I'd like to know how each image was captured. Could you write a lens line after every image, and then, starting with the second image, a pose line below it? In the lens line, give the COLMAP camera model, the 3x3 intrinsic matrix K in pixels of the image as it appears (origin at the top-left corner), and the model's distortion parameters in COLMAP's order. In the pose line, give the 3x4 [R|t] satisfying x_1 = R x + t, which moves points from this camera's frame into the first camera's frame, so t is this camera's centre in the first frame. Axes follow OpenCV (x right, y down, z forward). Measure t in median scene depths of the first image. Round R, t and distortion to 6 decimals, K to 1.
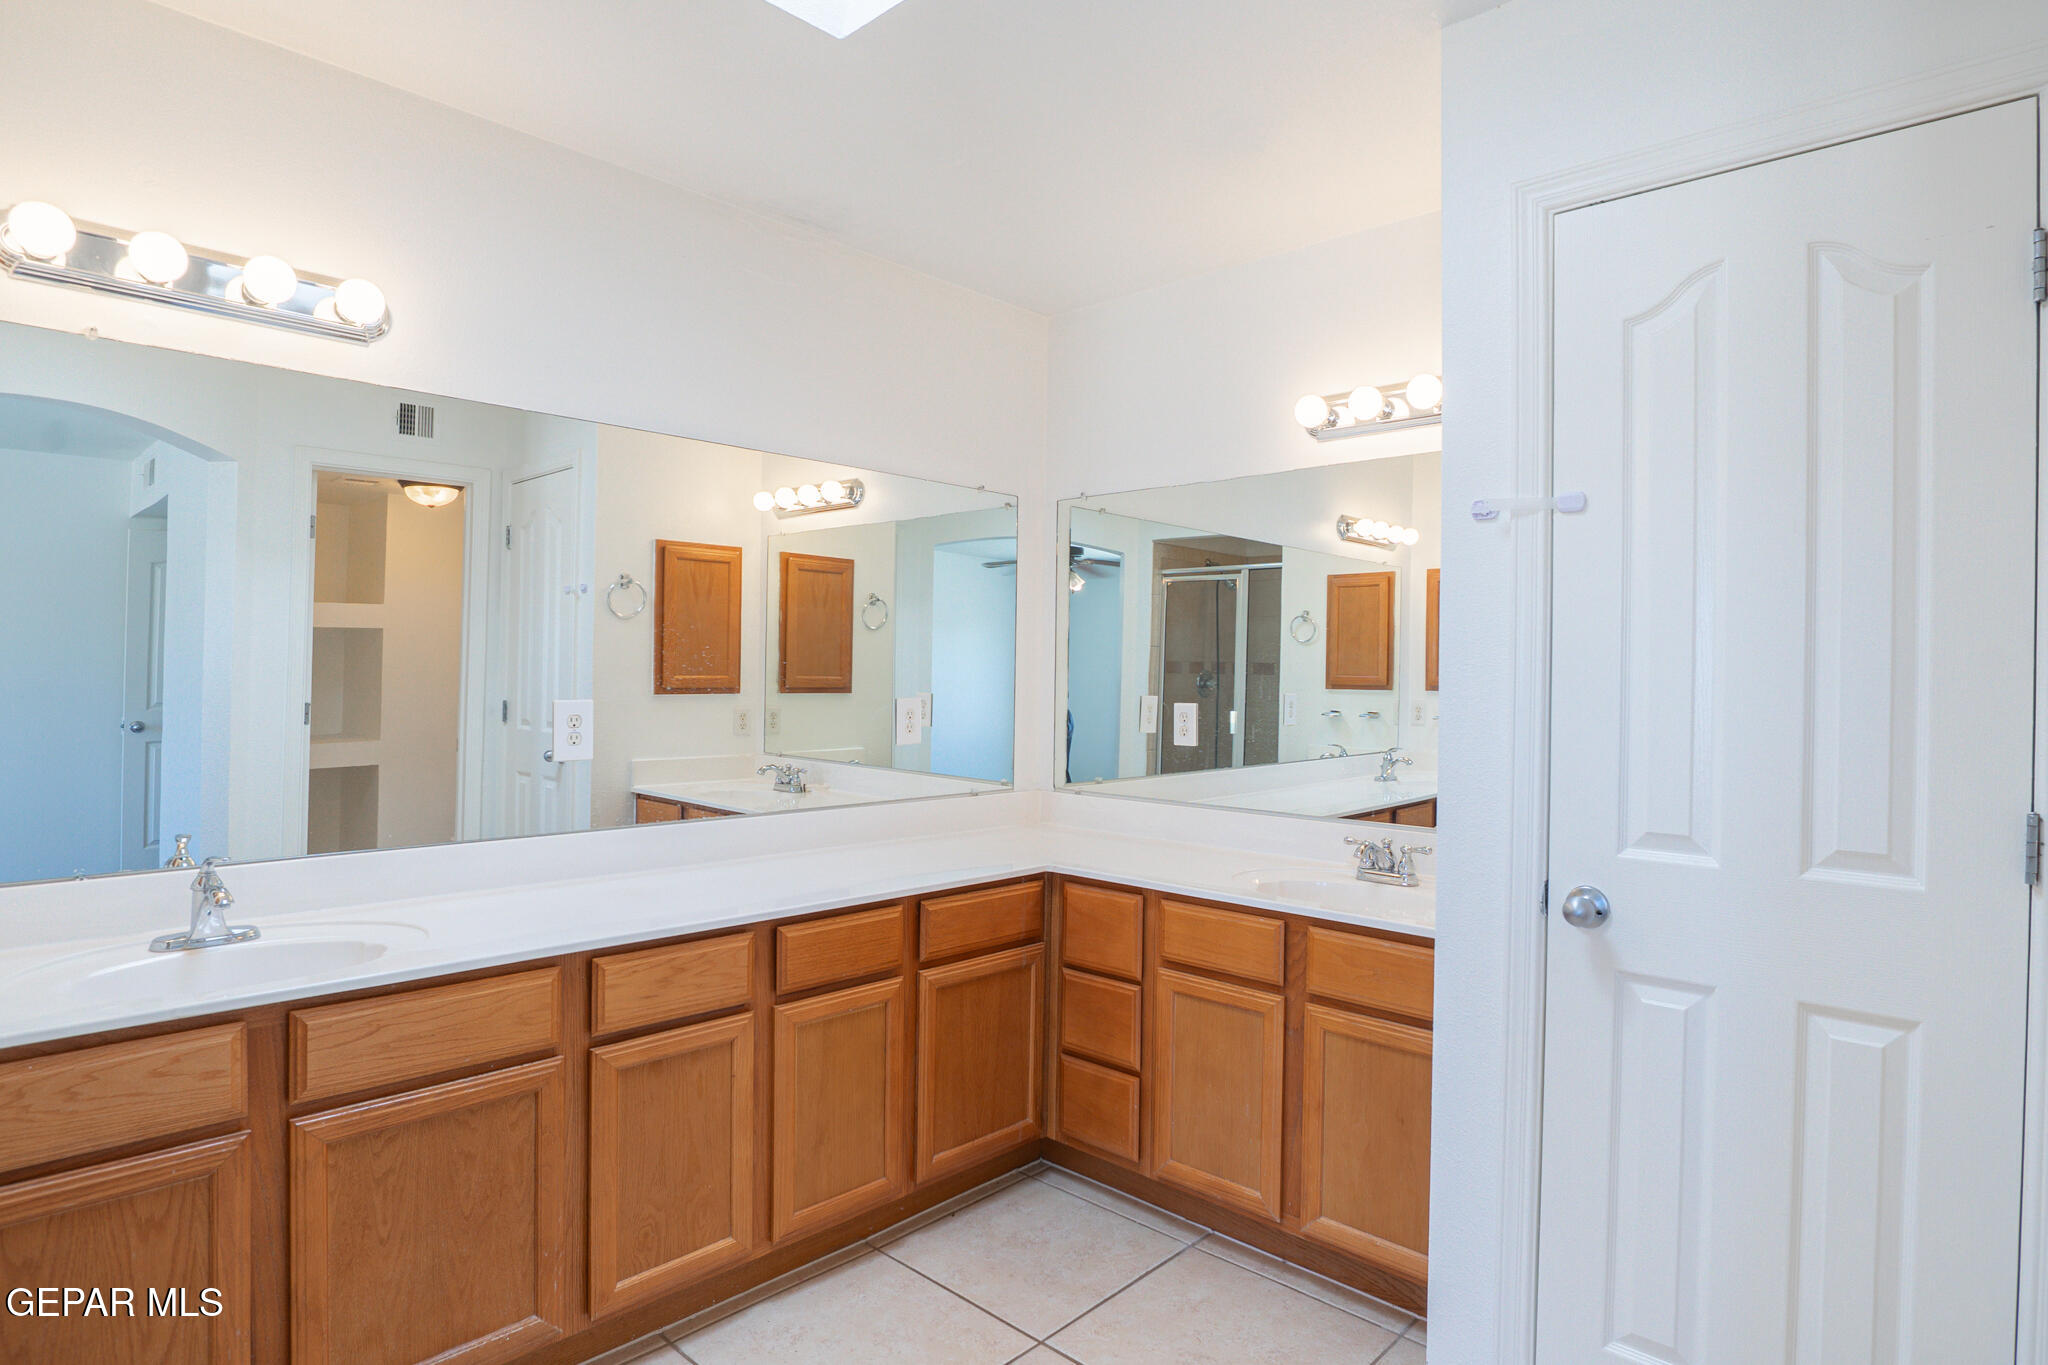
lens RADIAL K [[1107.9, 0, 1035.3], [0, 1107.9, 673.9], [0, 0, 1]] dist [-0.050146, 0.015896]
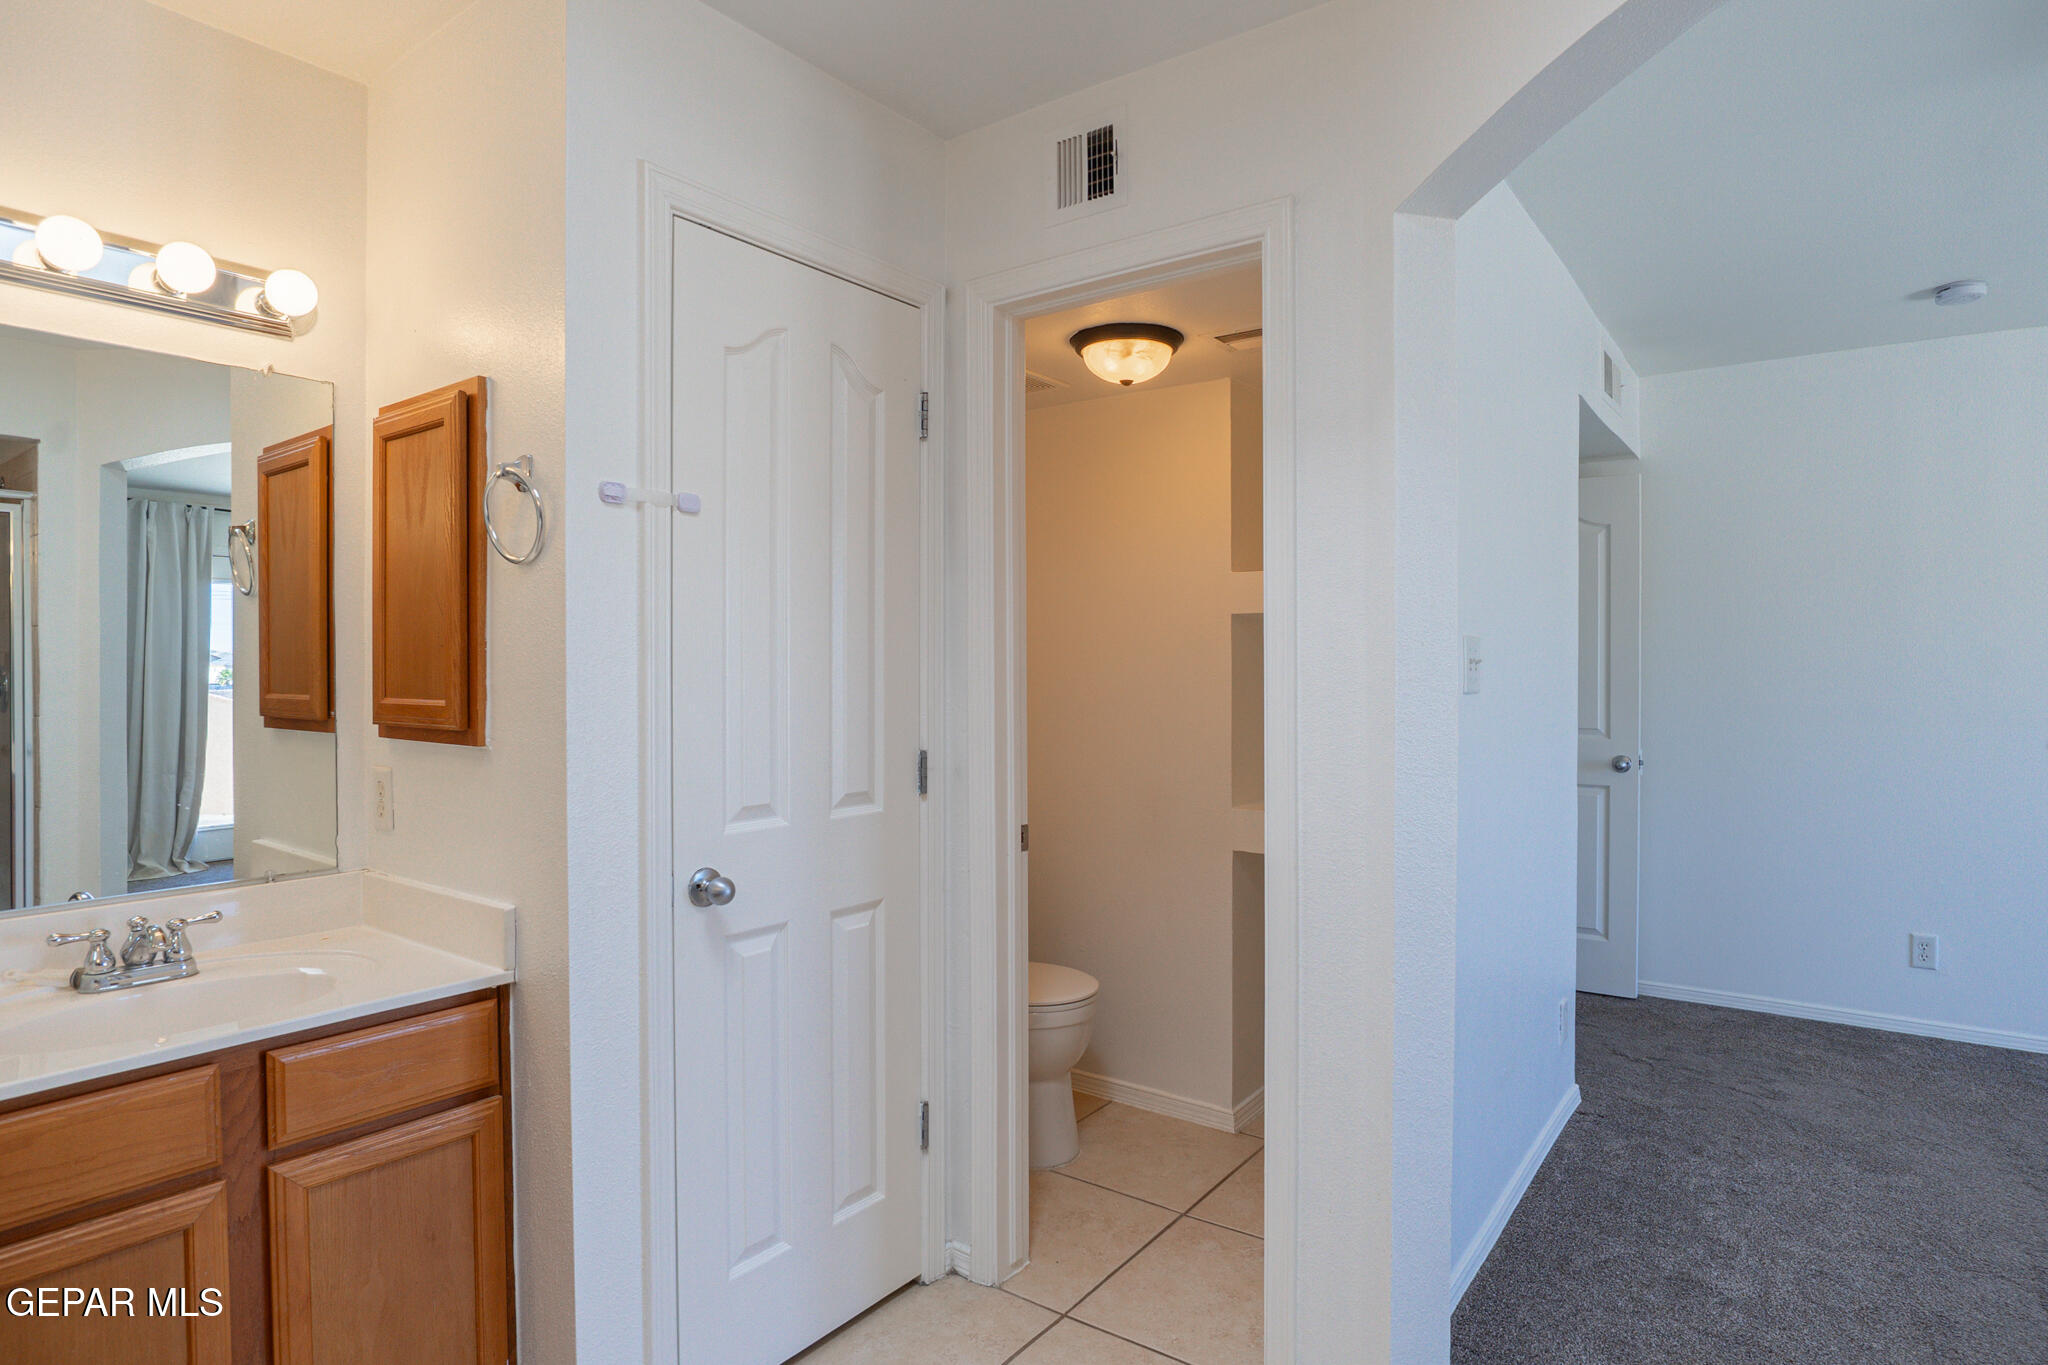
lens RADIAL K [[1107.9, 0, 1035.3], [0, 1107.9, 673.9], [0, 0, 1]] dist [-0.050146, 0.015896]
pose [[-0.113610, -0.021208, 0.993299, -0.604641], [0.006798, 0.999732, 0.022122, -0.016818], [-0.993502, 0.009266, -0.113436, 0.815963]]
